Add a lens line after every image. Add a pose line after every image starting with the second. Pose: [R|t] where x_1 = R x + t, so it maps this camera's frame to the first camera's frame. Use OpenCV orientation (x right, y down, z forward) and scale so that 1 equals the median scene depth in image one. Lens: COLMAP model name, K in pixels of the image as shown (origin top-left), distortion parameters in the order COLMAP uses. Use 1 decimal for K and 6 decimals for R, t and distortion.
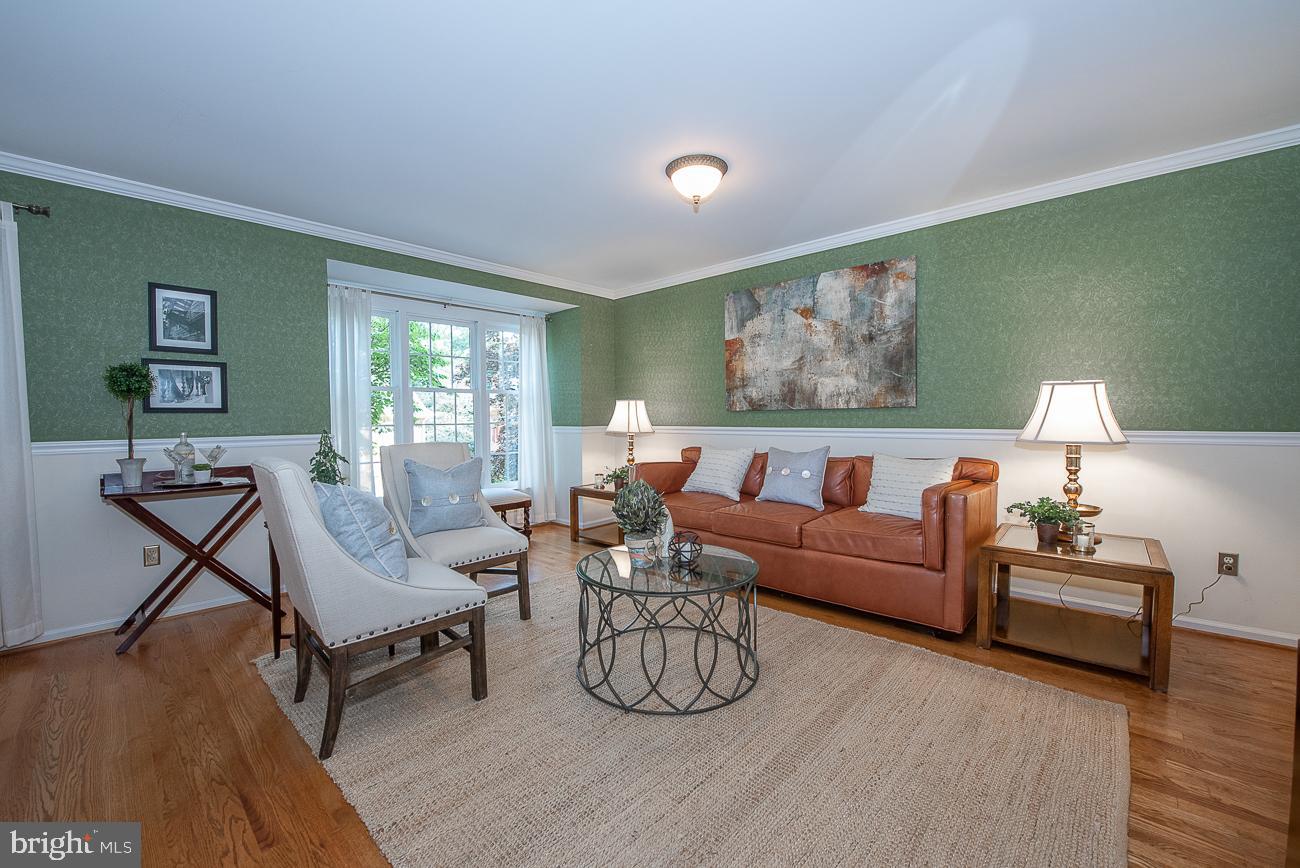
lens RADIAL K [[516.5, 0, 650.0], [0, 516.5, 434.0], [0, 0, 1]] dist [-0.017385, -0.000460]
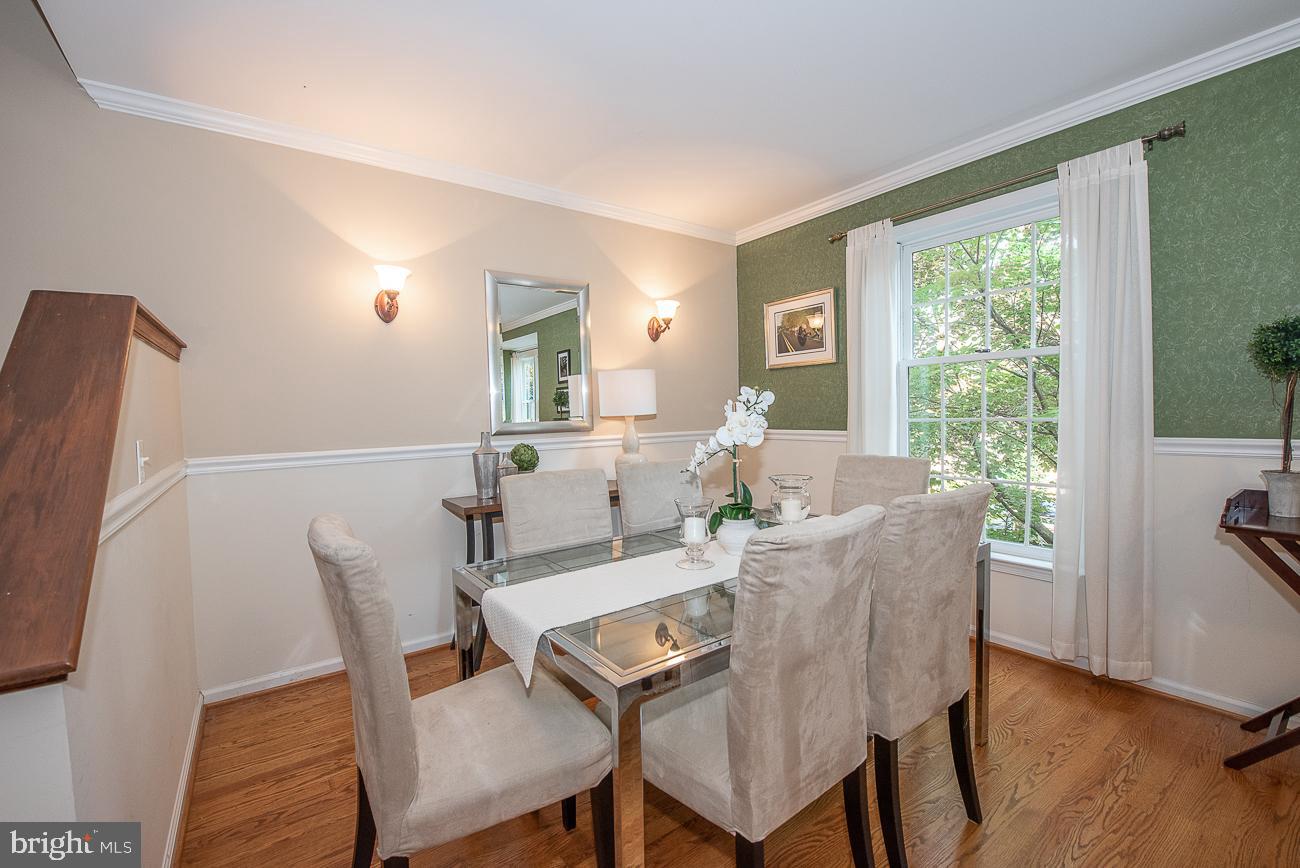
lens RADIAL K [[551.9, 0, 650.0], [0, 551.9, 434.0], [0, 0, 1]] dist [-0.016188, 0.000021]
pose [[-0.194505, 0.053091, -0.979464, -0.211089], [-0.001692, 0.998515, 0.054459, -0.029832], [0.980900, 0.012250, -0.194126, 0.341248]]
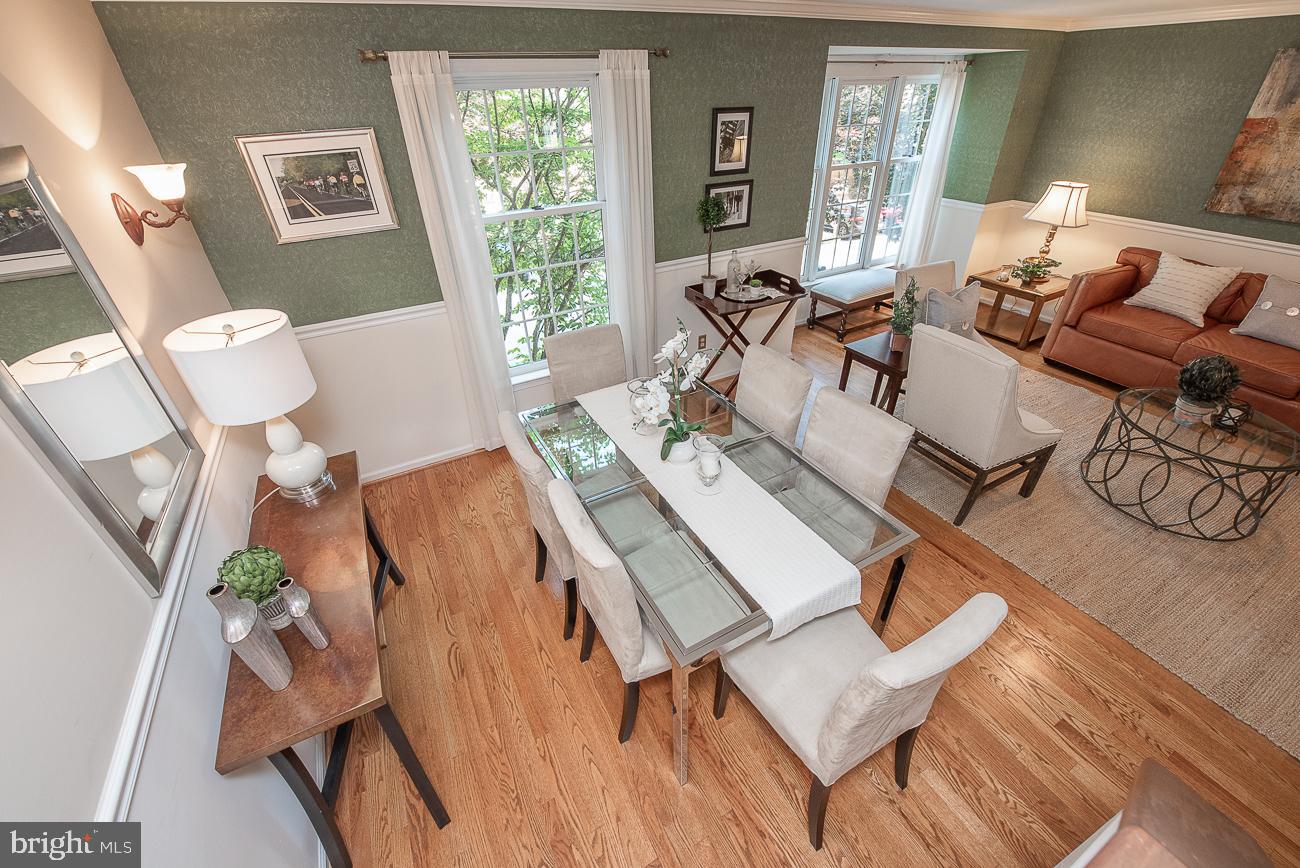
lens RADIAL K [[516.5, 0, 650.0], [0, 516.5, 434.0], [0, 0, 1]] dist [-0.017385, -0.000460]
pose [[0.946901, 0.162817, -0.277254, -0.700955], [0.009261, 0.848137, 0.529697, -0.291395], [0.321392, -0.504138, 0.801593, -0.287833]]
